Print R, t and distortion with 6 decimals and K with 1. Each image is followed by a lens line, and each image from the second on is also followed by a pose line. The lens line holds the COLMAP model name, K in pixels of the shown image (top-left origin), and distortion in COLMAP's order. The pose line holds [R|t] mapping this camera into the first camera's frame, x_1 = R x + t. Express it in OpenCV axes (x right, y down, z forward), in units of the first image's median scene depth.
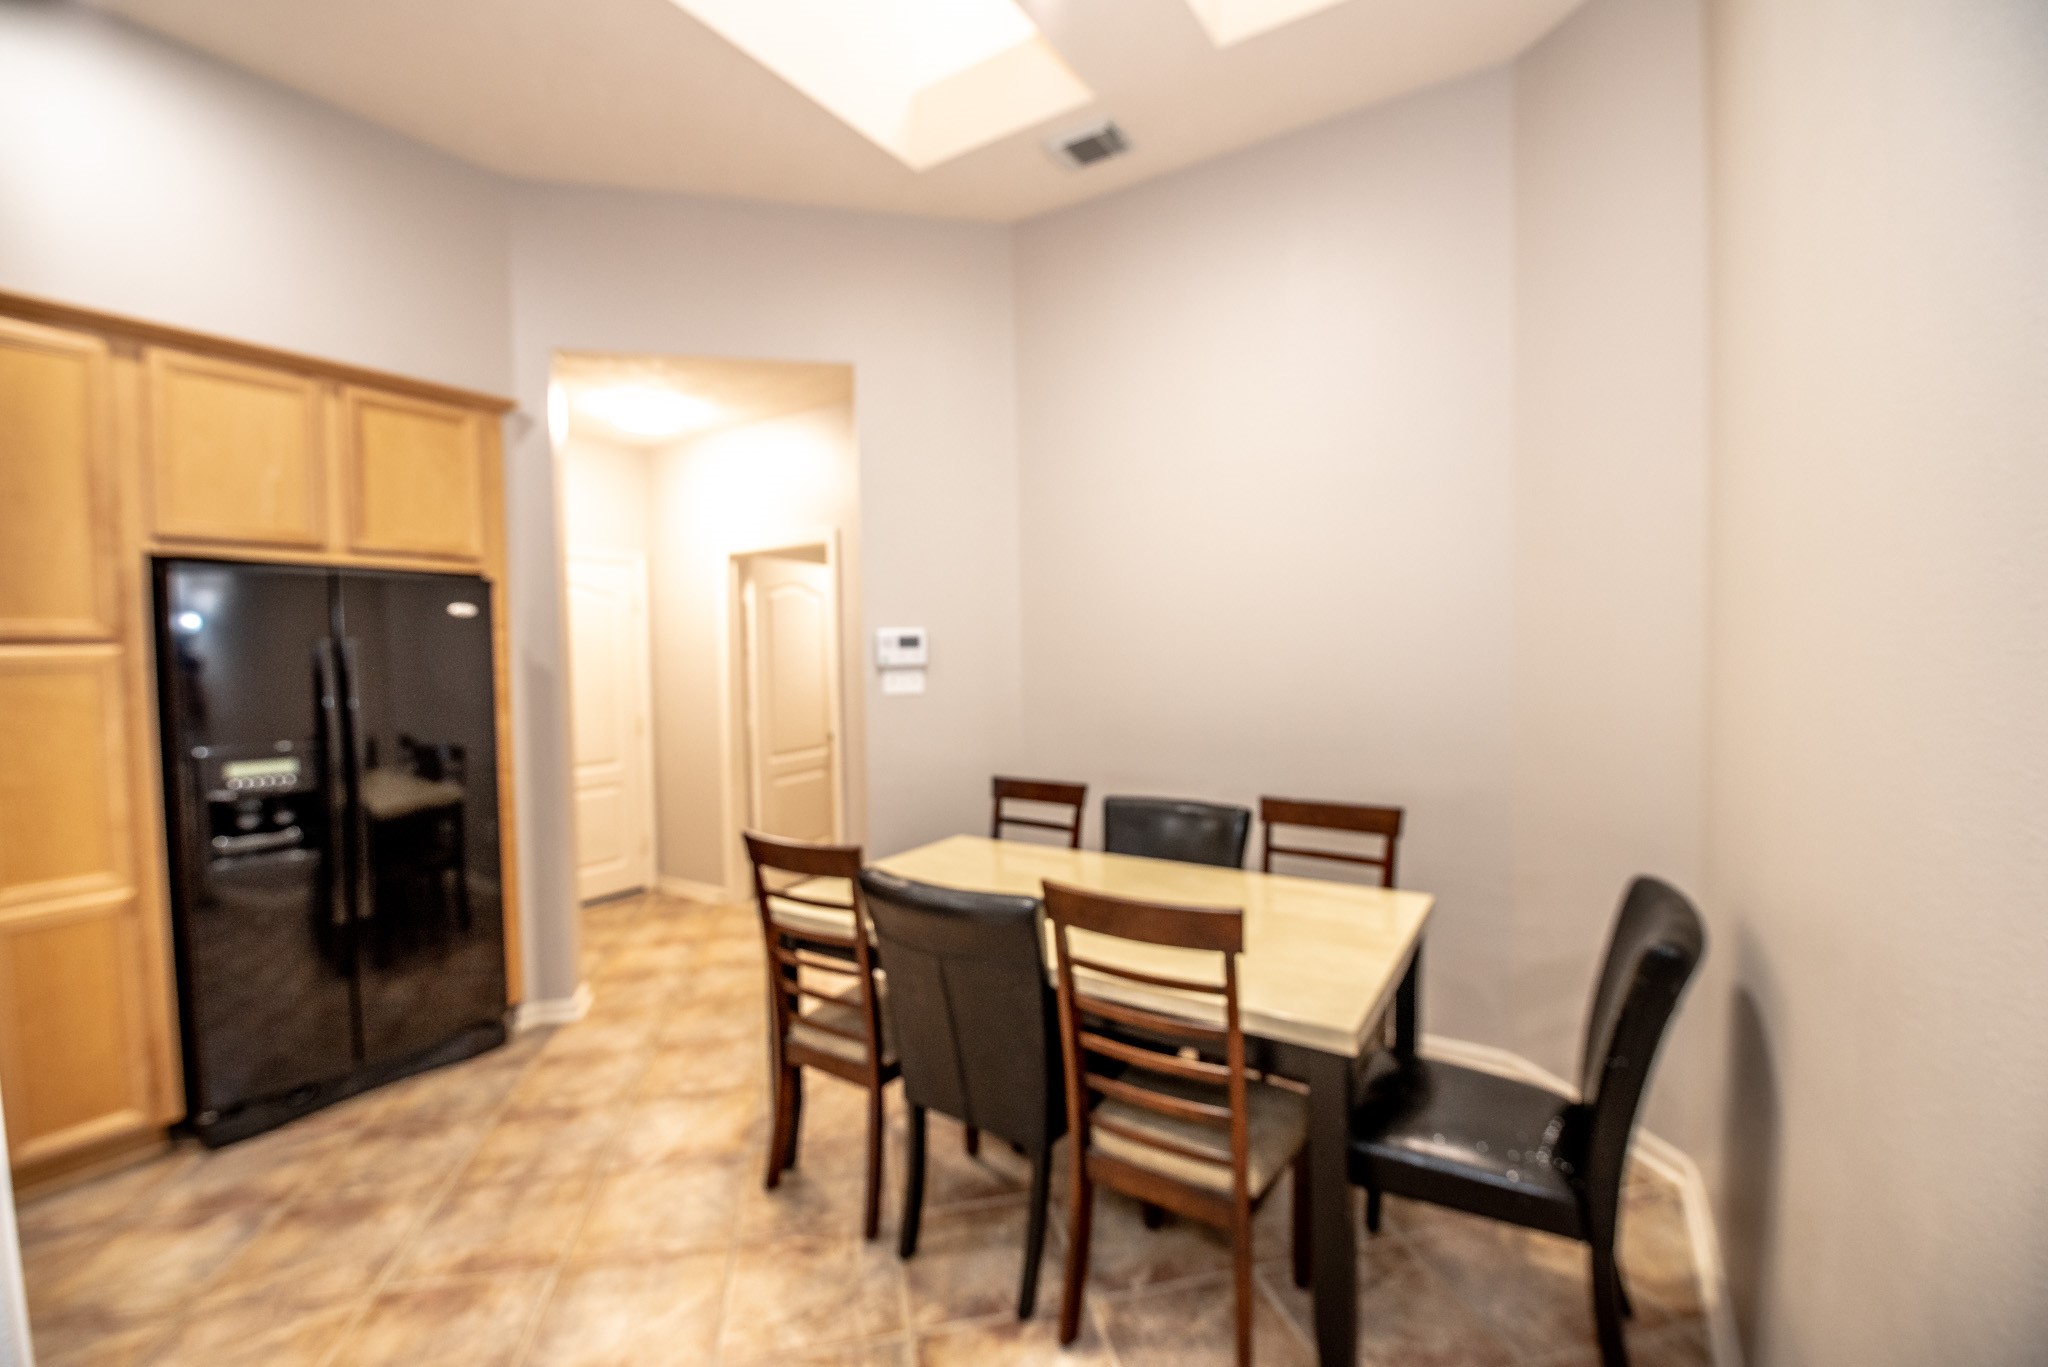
lens RADIAL K [[883.9, 0, 1029.0], [0, 883.9, 683.2], [0, 0, 1]] dist [-0.002599, -0.008752]
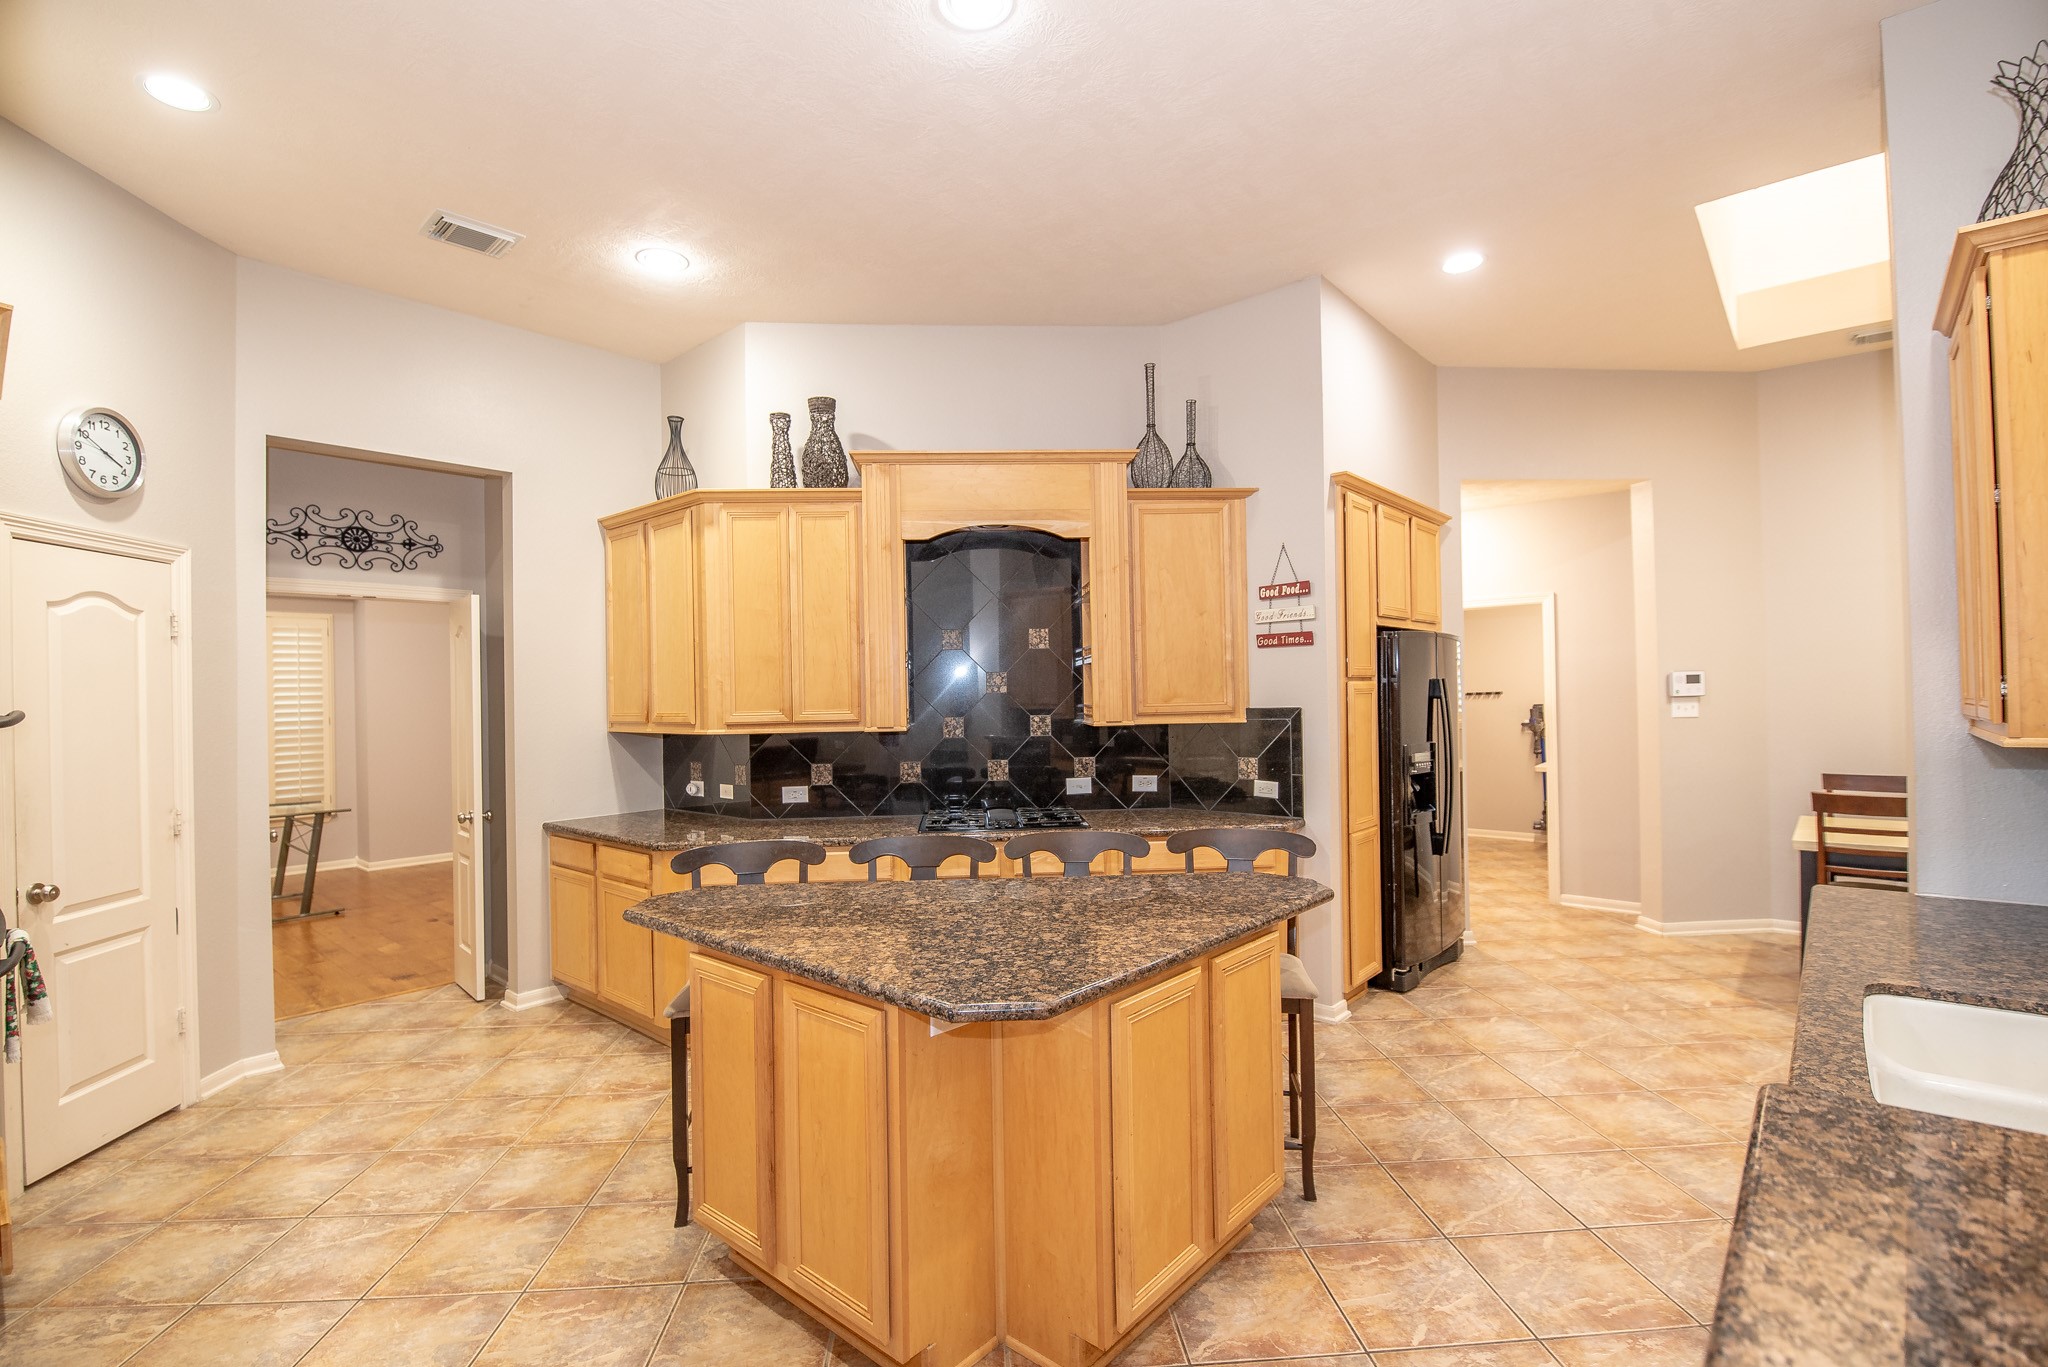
lens RADIAL K [[936.7, 0, 1026.1], [0, 936.7, 691.0], [0, 0, 1]] dist [-0.000560, -0.010125]
pose [[0.988549, -0.006426, -0.150760, -1.260705], [-0.000901, 0.998824, -0.048481, 0.057875], [0.150895, 0.048062, 0.987381, -0.780865]]
